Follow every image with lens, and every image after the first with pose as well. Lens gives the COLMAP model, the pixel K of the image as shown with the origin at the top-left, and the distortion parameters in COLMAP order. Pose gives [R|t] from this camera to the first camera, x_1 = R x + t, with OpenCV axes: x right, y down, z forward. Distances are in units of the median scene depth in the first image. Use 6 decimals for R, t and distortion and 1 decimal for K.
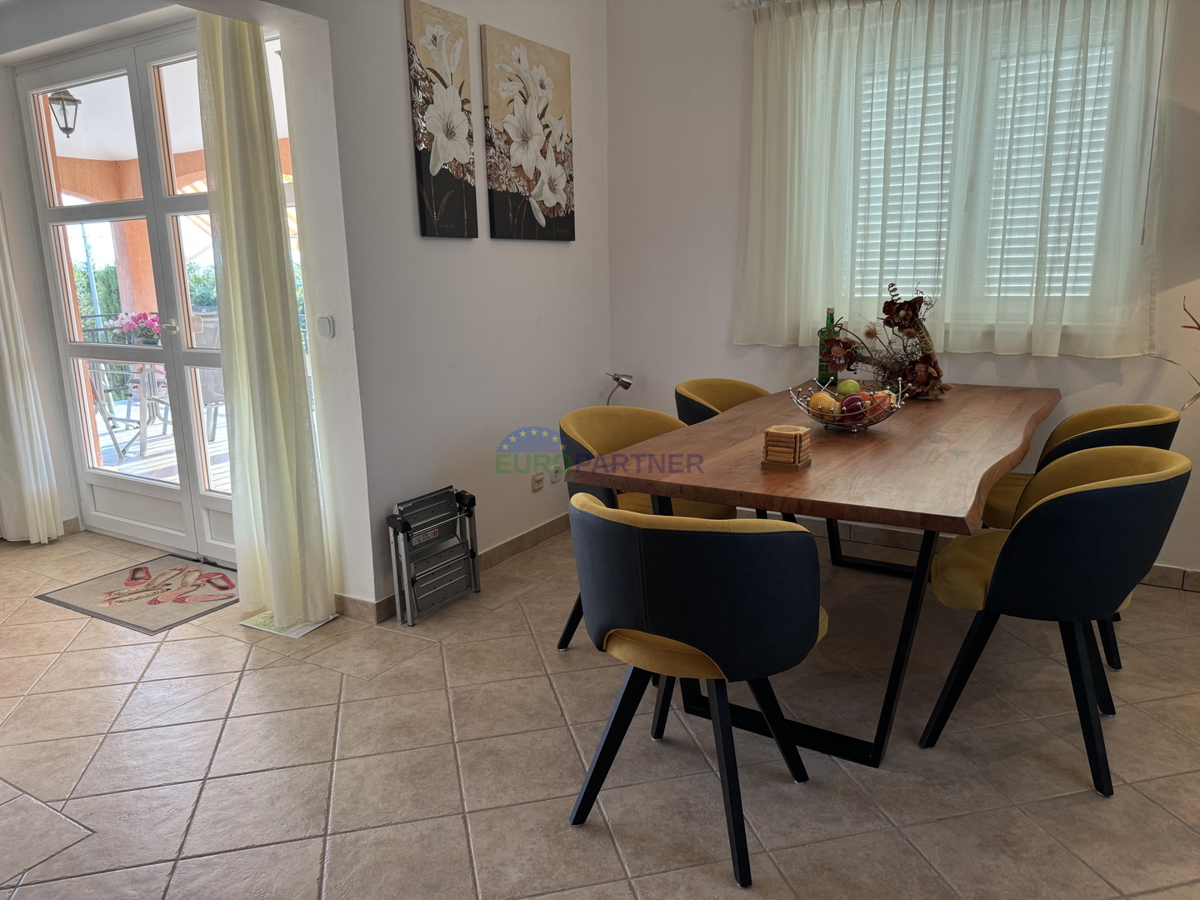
lens RADIAL K [[869.5, 0, 600.0], [0, 869.5, 450.0], [0, 0, 1]] dist [-0.003633, -0.000808]
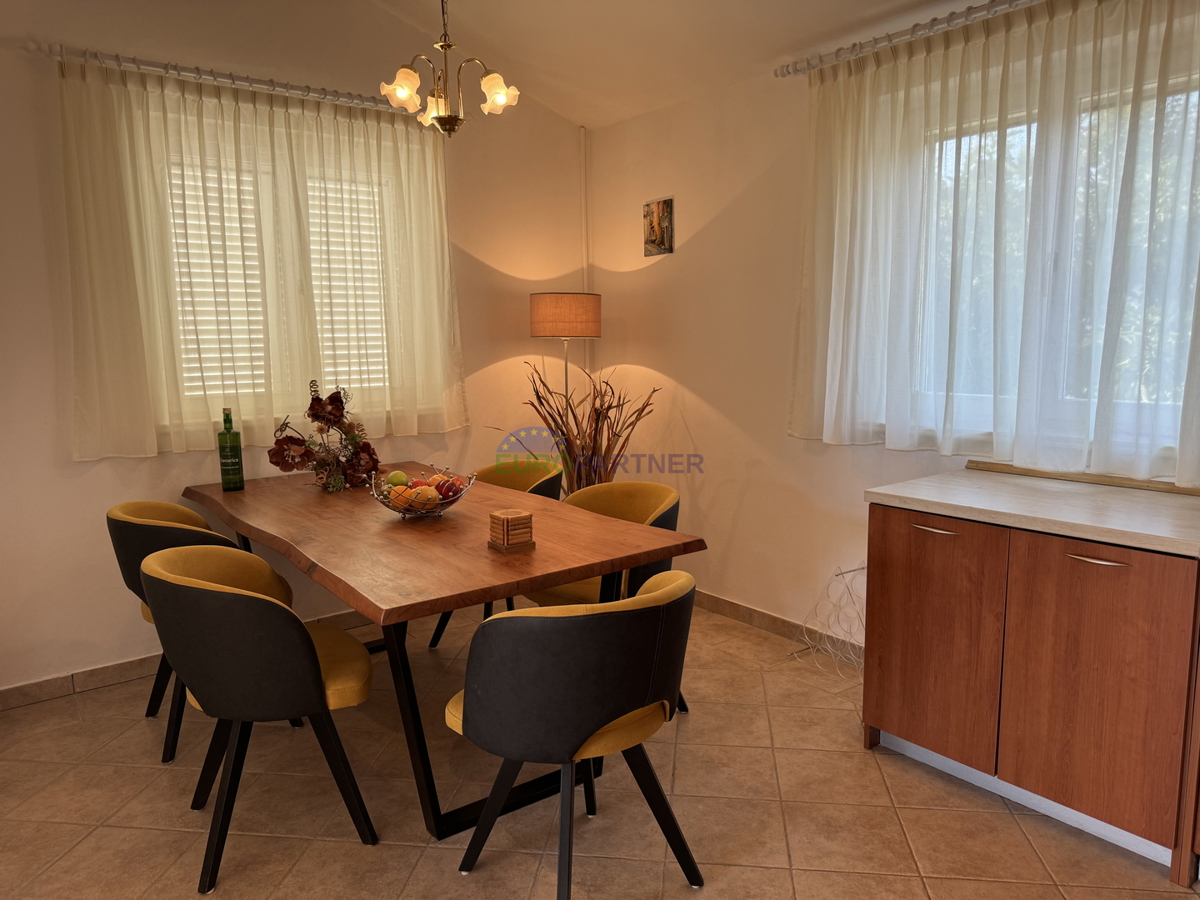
lens RADIAL K [[851.2, 0, 600.0], [0, 851.2, 450.0], [0, 0, 1]] dist [-0.001659, -0.001997]
pose [[0.362513, -0.107501, 0.925758, -0.479718], [0.200002, 0.979156, 0.035384, -0.077819], [-0.910265, 0.172327, 0.376458, 0.326707]]
